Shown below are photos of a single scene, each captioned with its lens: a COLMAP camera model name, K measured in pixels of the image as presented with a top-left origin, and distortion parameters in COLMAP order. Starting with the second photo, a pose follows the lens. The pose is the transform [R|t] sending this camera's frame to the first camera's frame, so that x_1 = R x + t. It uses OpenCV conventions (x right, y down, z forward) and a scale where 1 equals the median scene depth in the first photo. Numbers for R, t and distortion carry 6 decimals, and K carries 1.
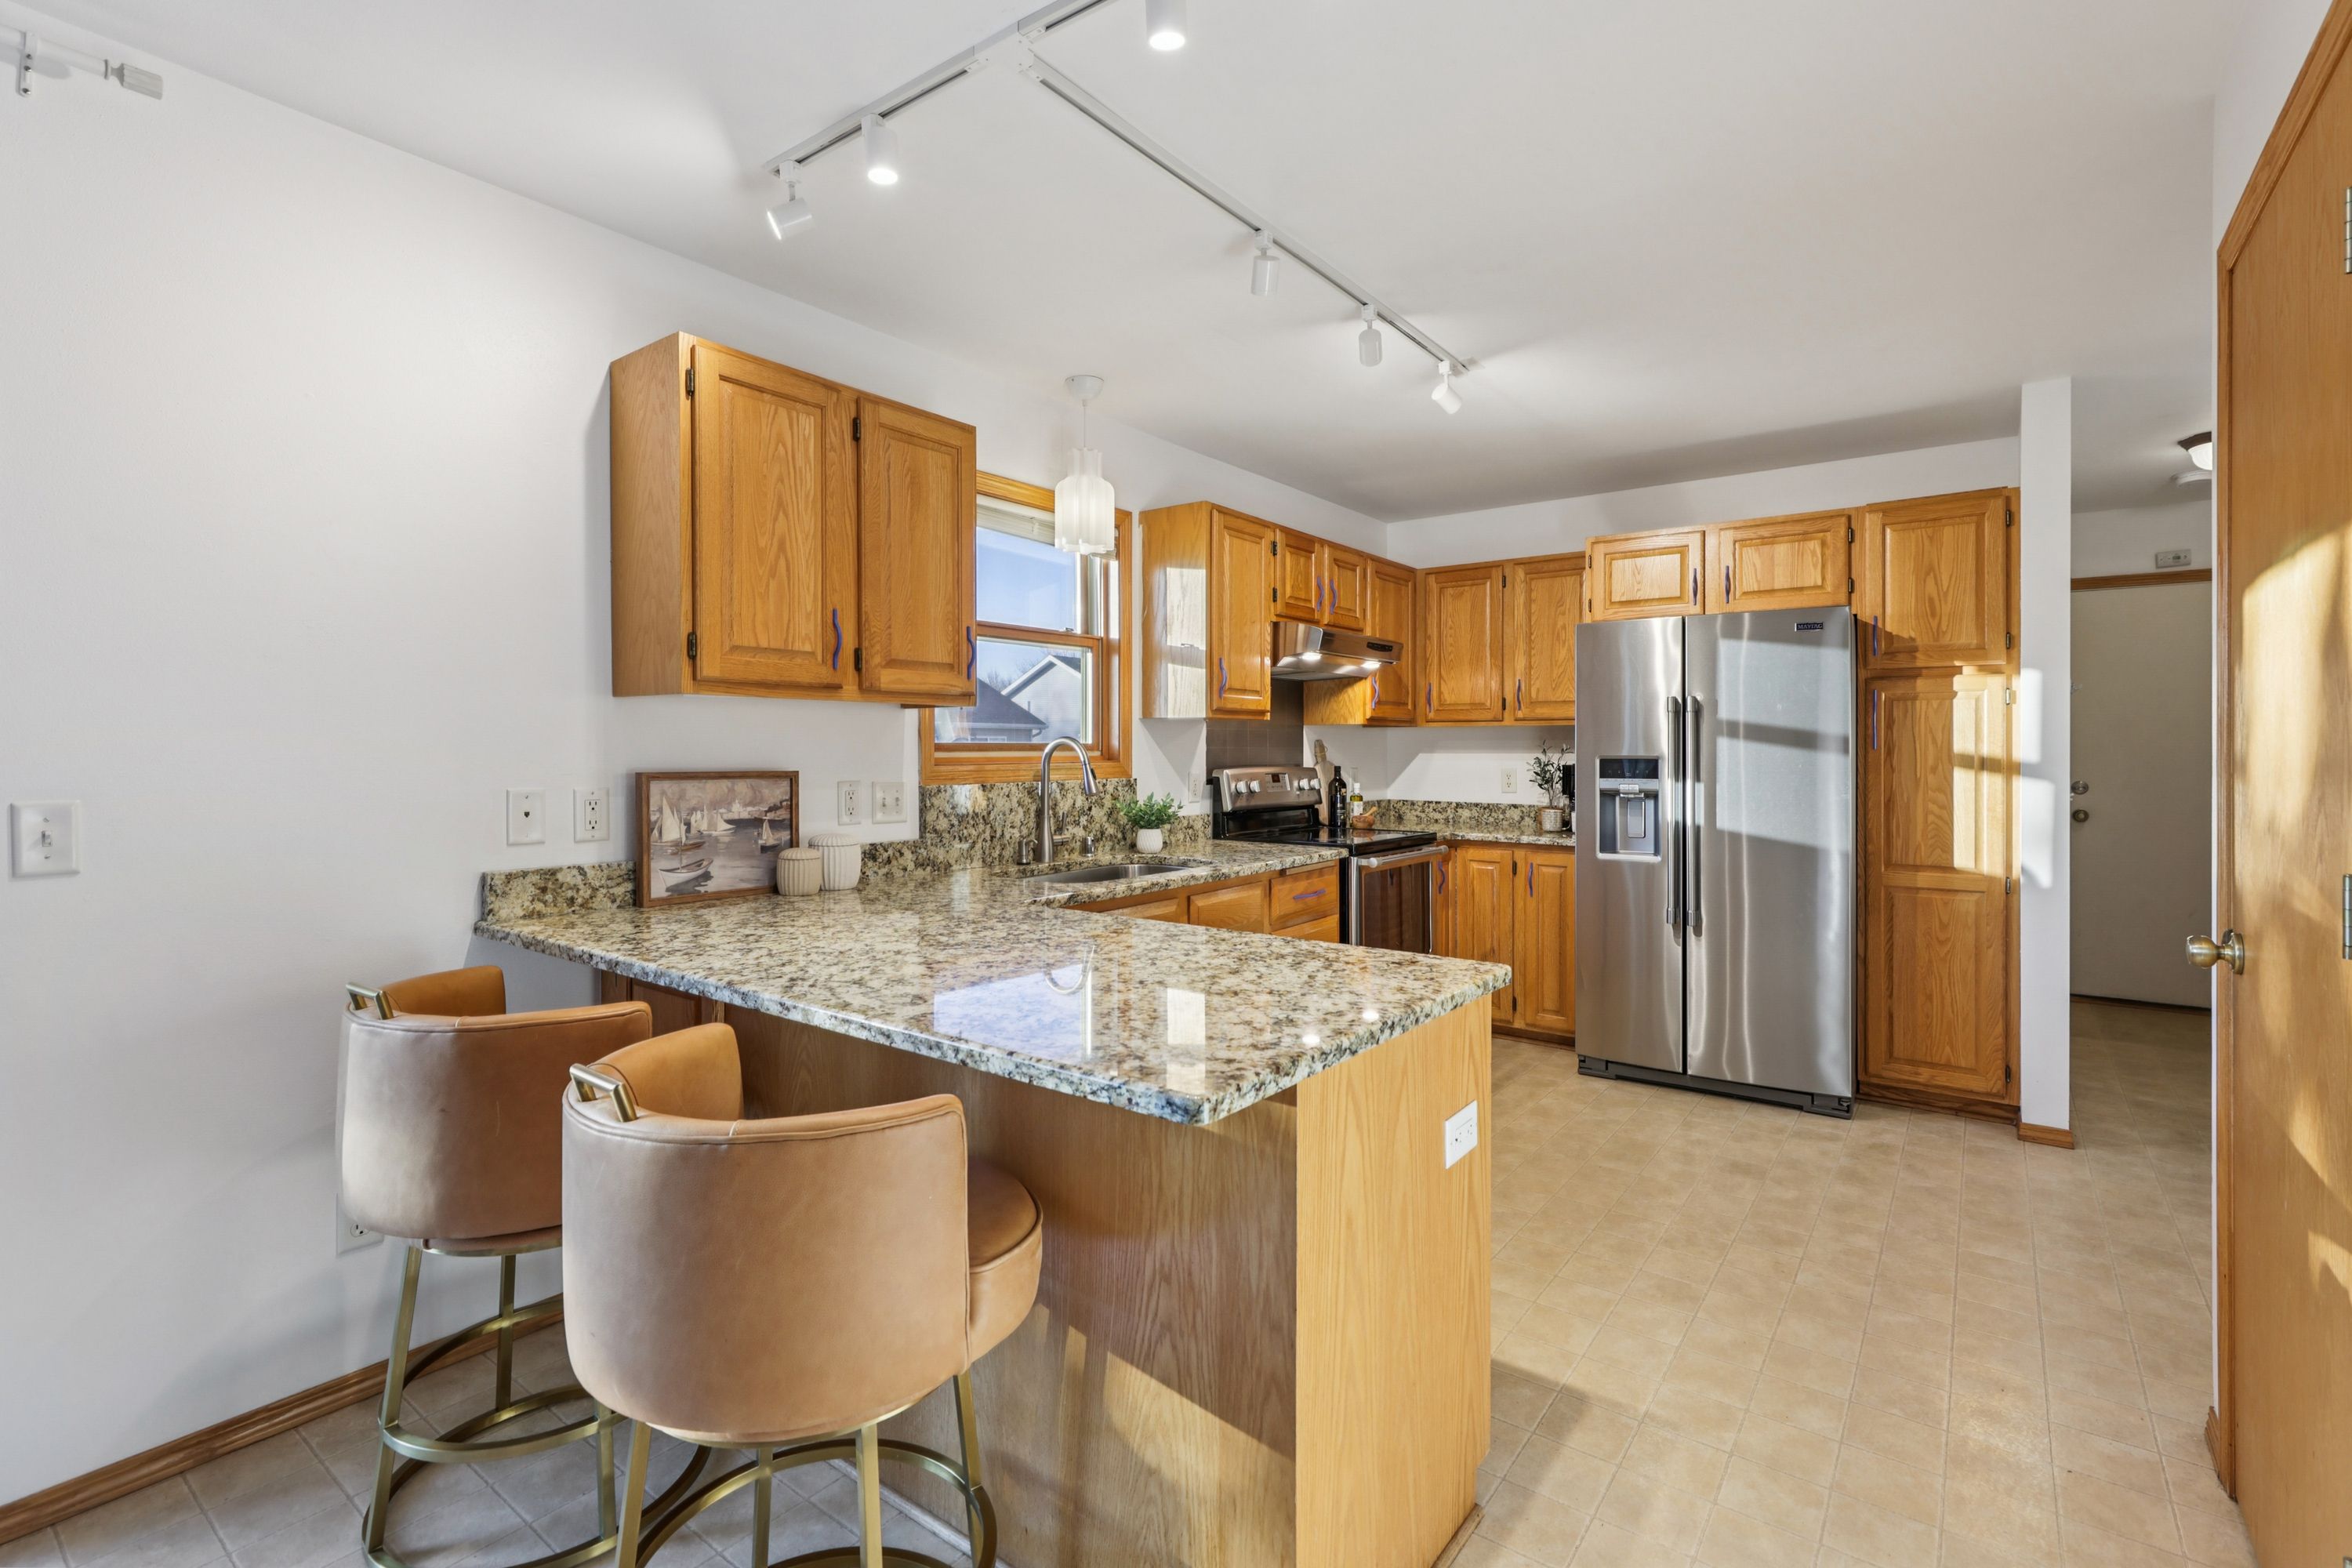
lens RADIAL K [[1071.5, 0, 1171.9], [0, 1071.5, 759.9], [0, 0, 1]] dist [0.003879, -0.000049]
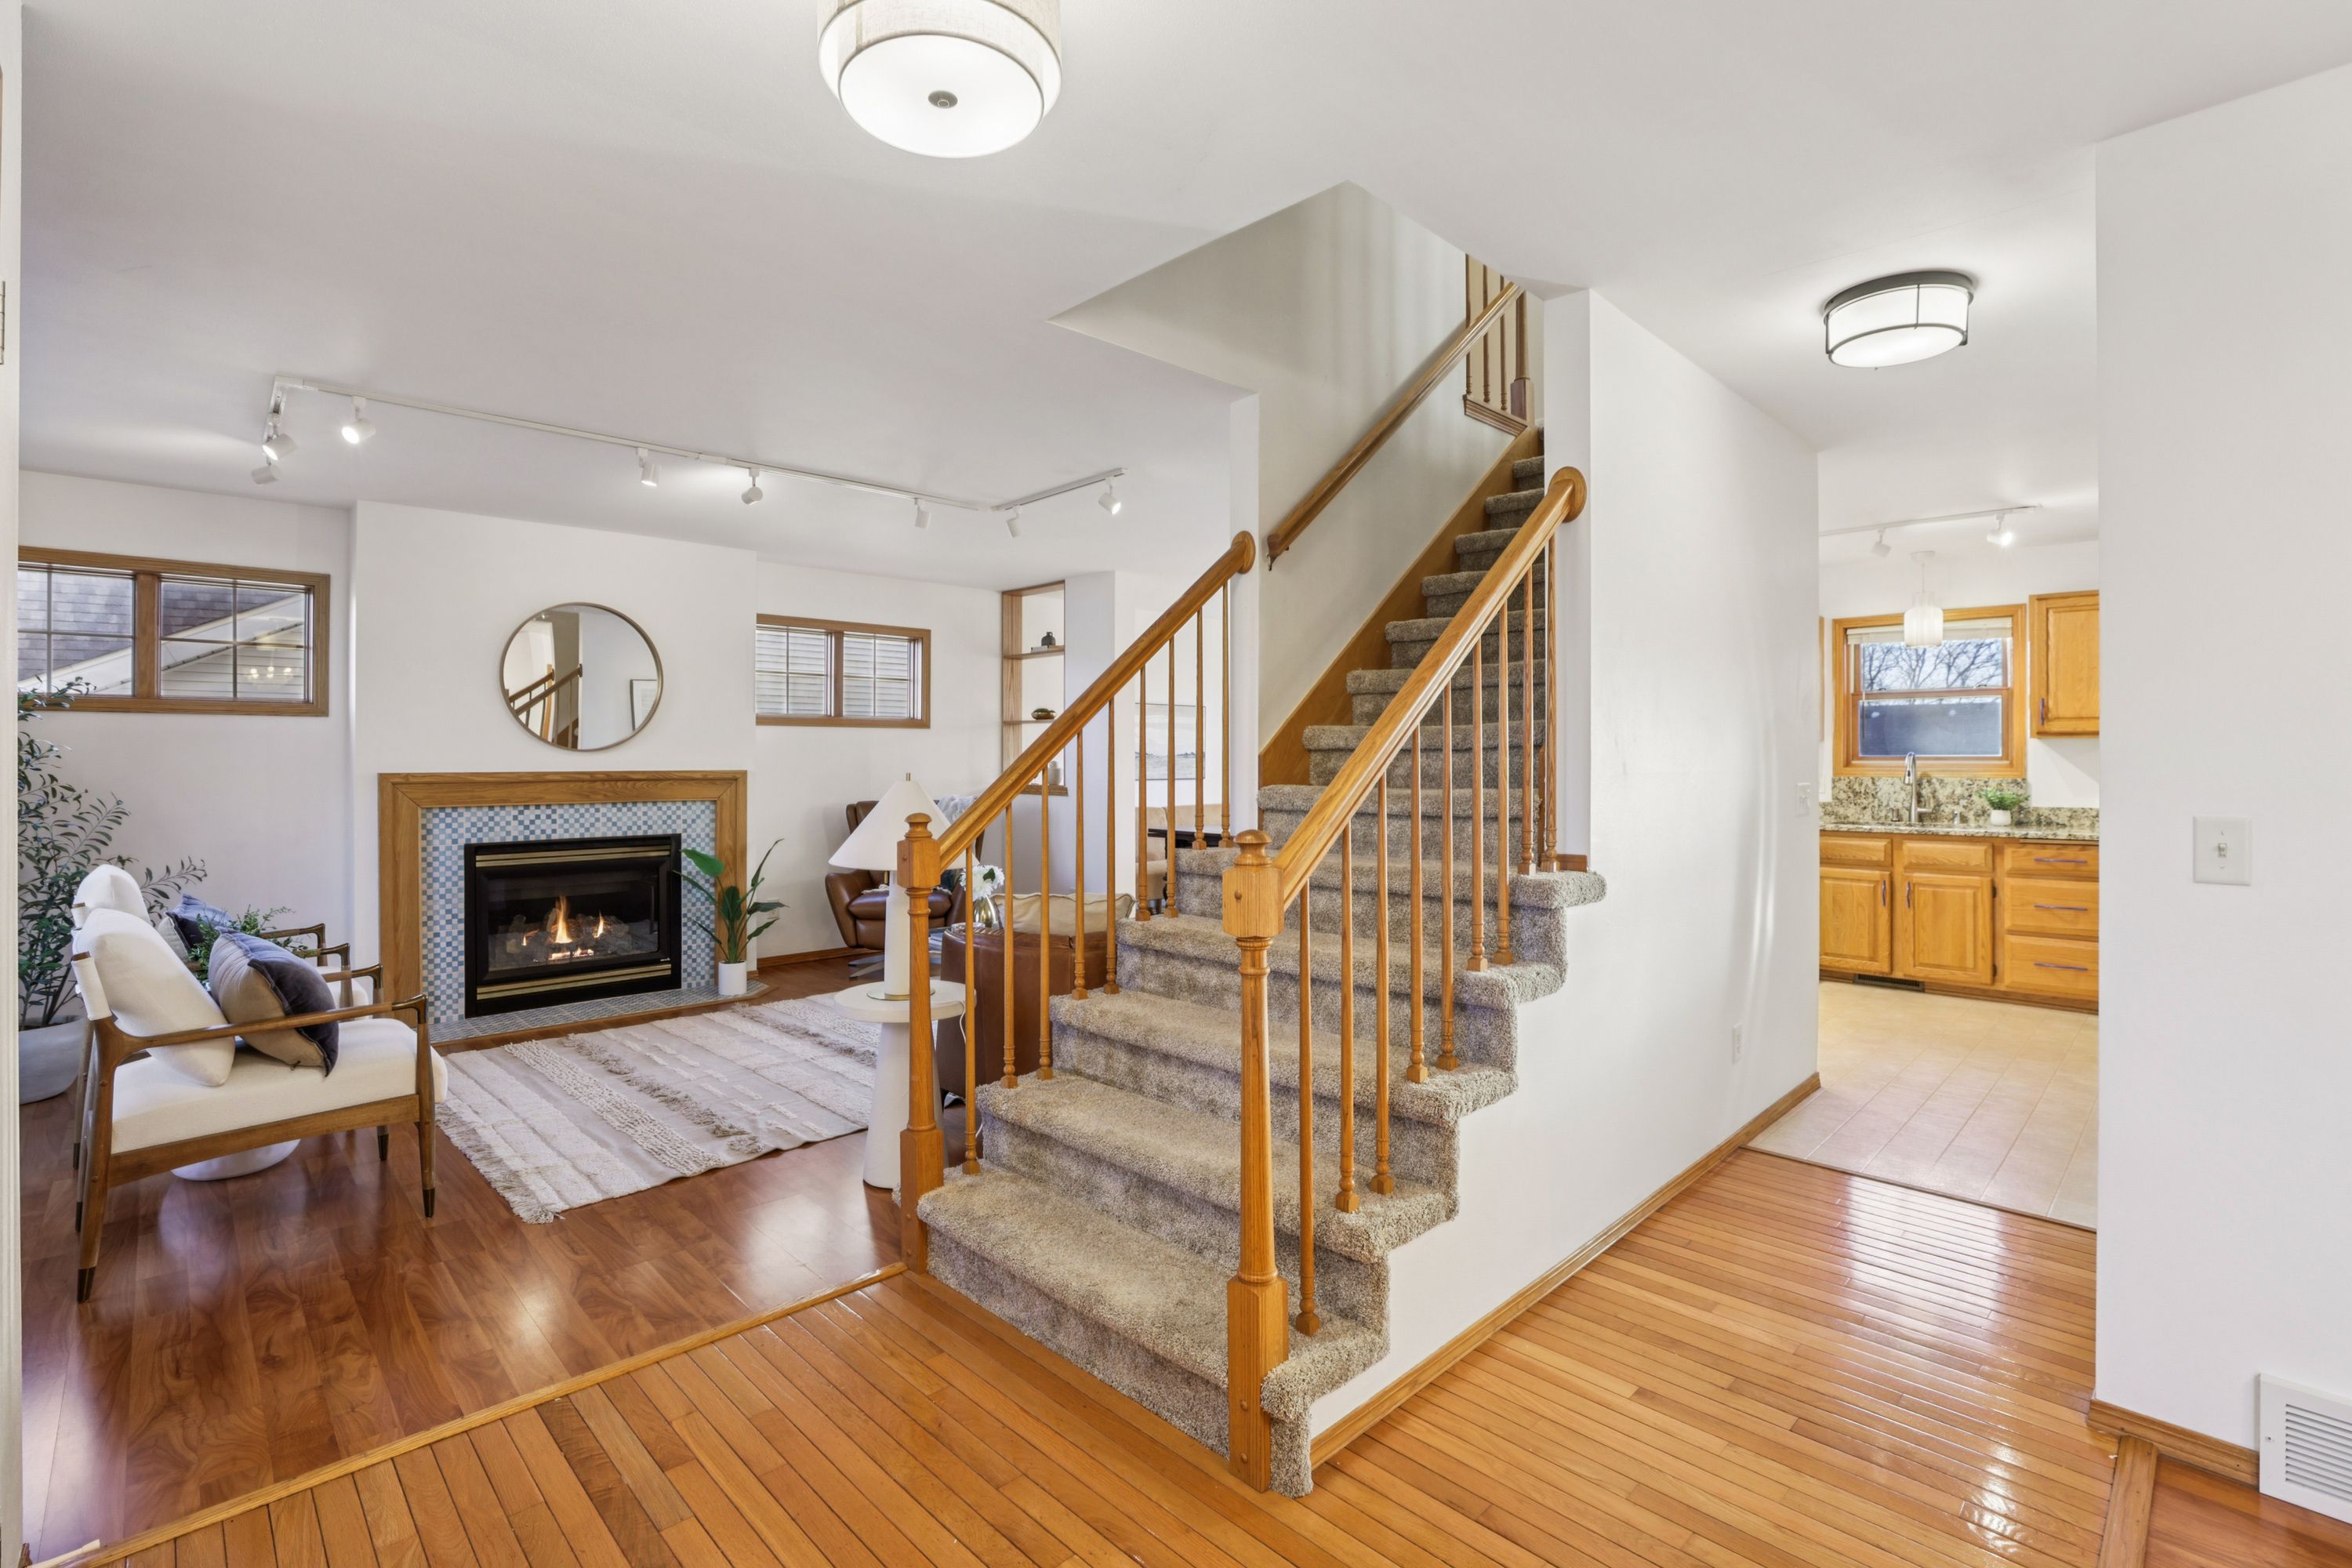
lens RADIAL K [[1066.6, 0, 1182.7], [0, 1066.6, 755.6], [0, 0, 1]] dist [-0.046337, 0.013609]
pose [[-0.148943, 0.001102, -0.988845, 2.372136], [-0.008235, 0.999963, 0.002355, -0.013610], [0.988811, 0.008494, -0.148928, 0.058628]]
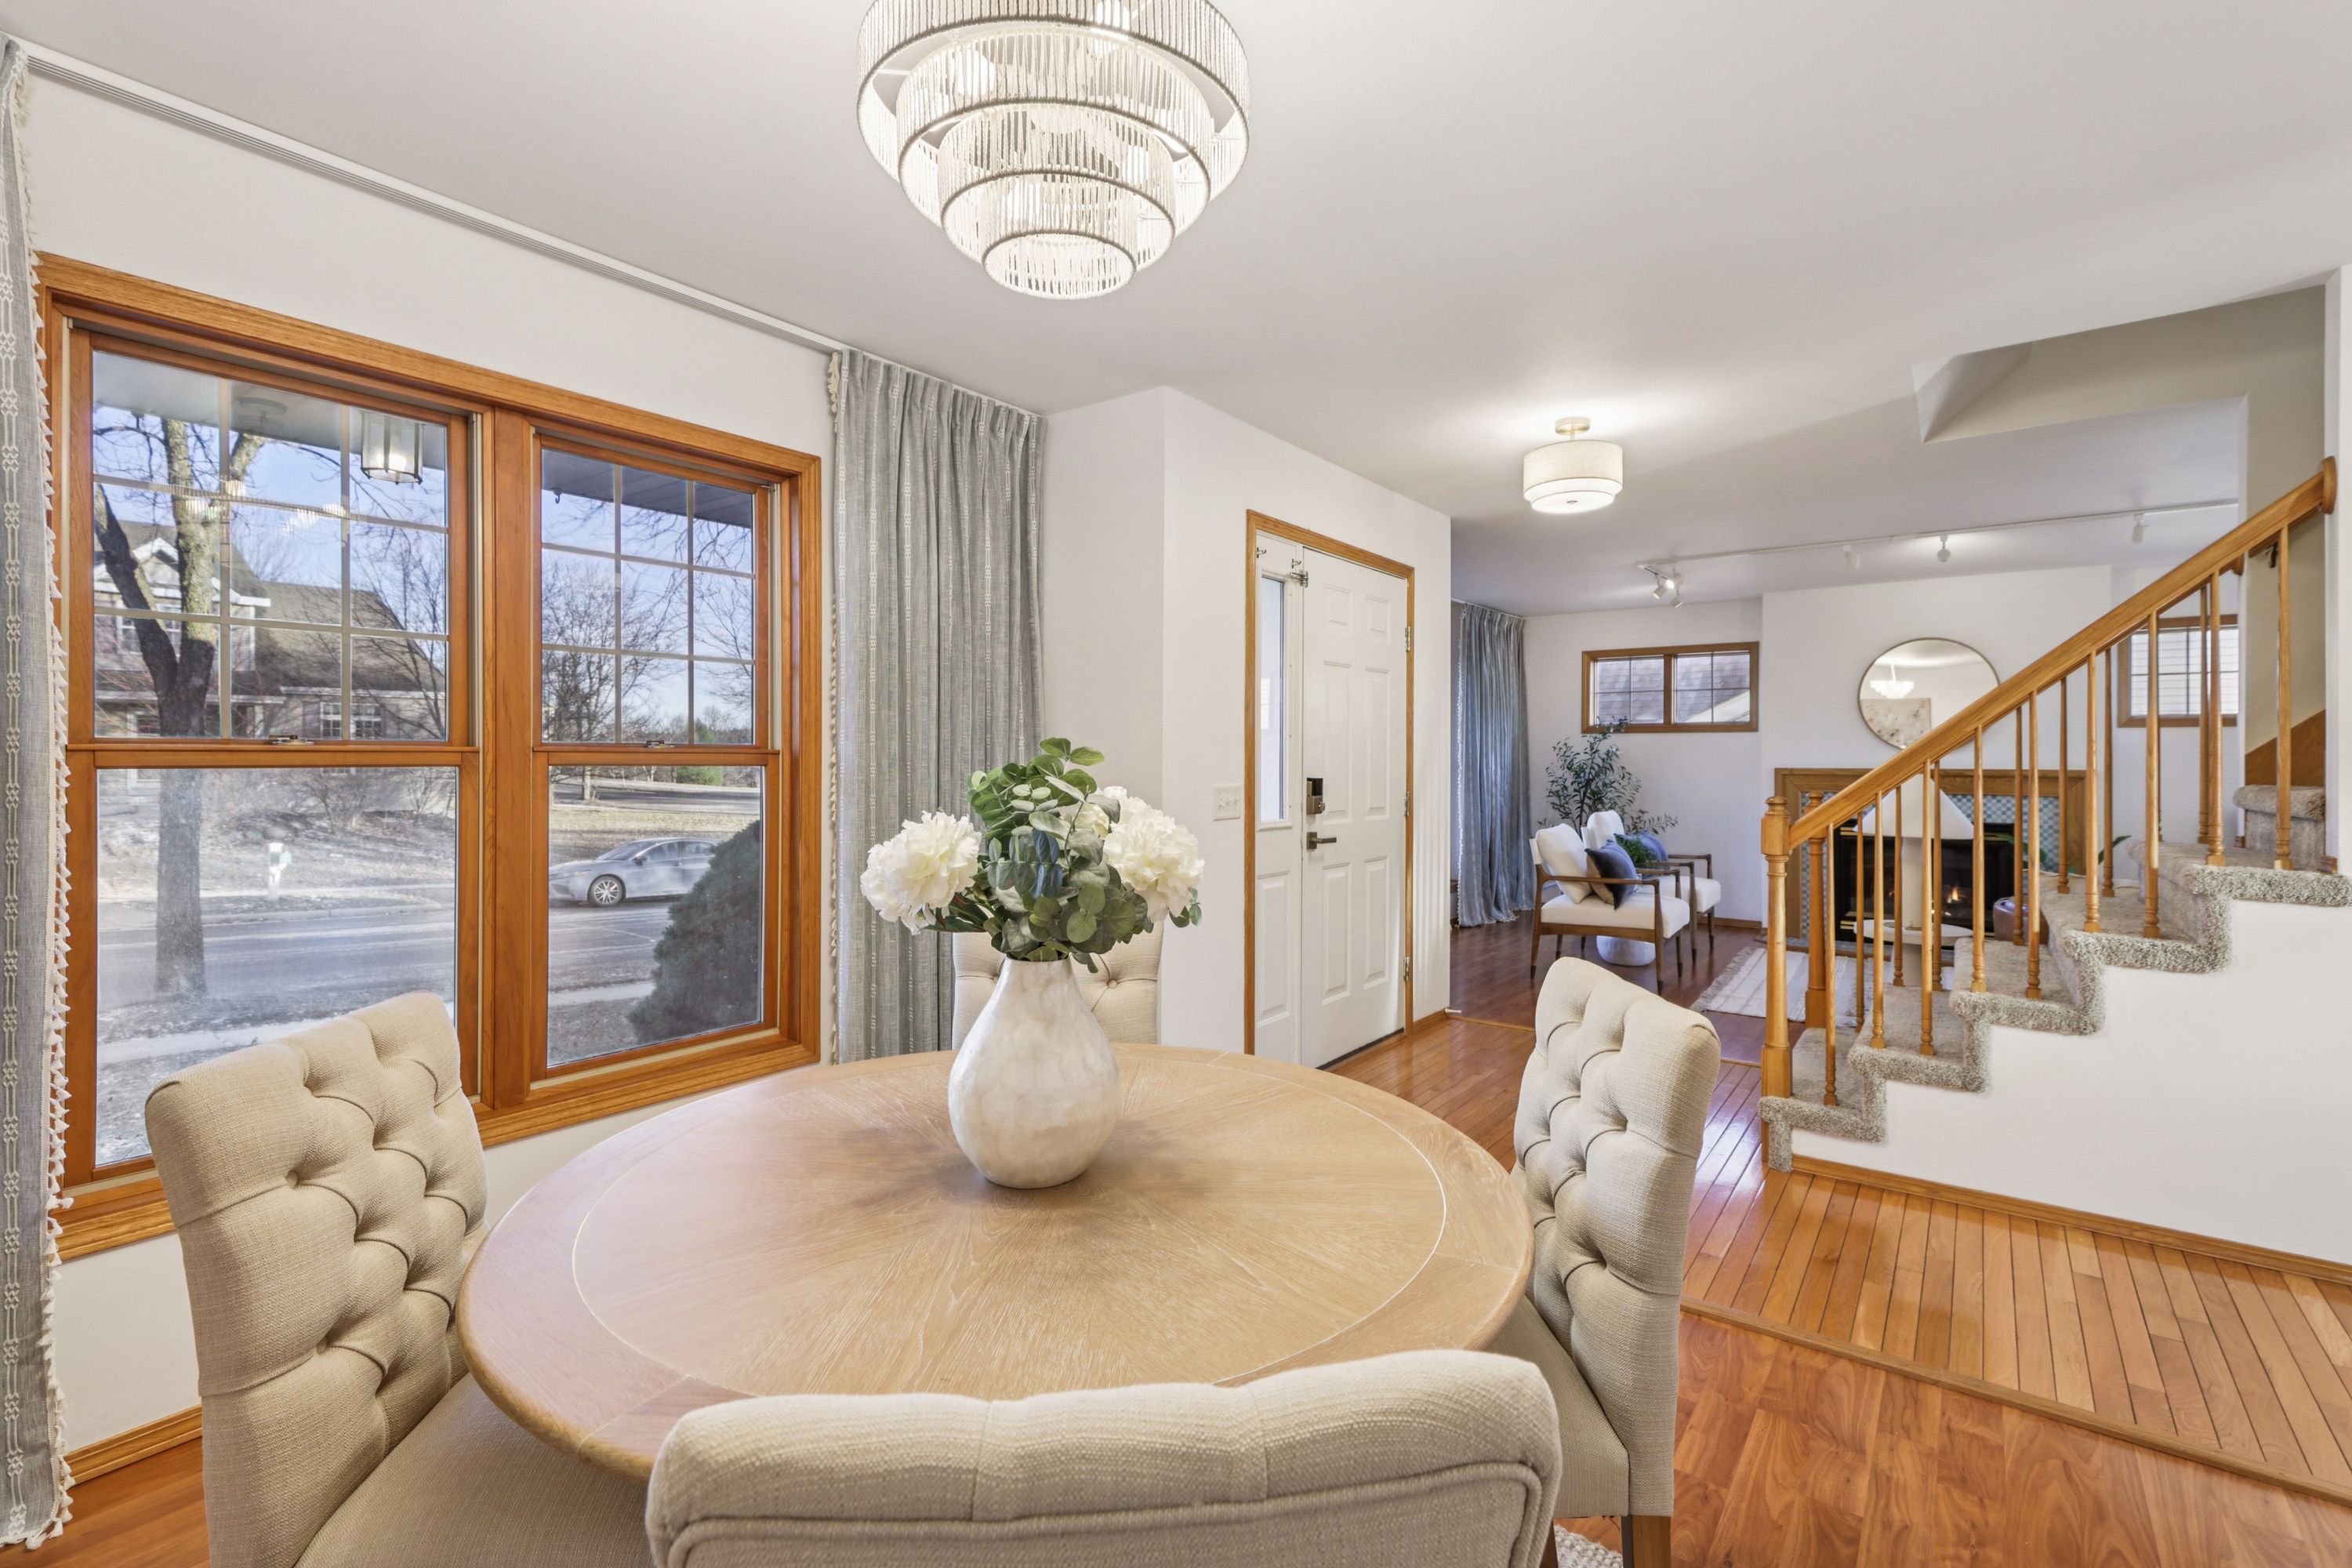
lens RADIAL K [[1074.8, 0, 1184.7], [0, 1074.8, 762.6], [0, 0, 1]] dist [0.005947, -0.000111]
pose [[-0.999986, 0.000284, -0.005254, 2.385038], [0.000209, 0.999896, 0.014395, -0.023234], [0.005257, 0.014393, -0.999883, 1.281478]]
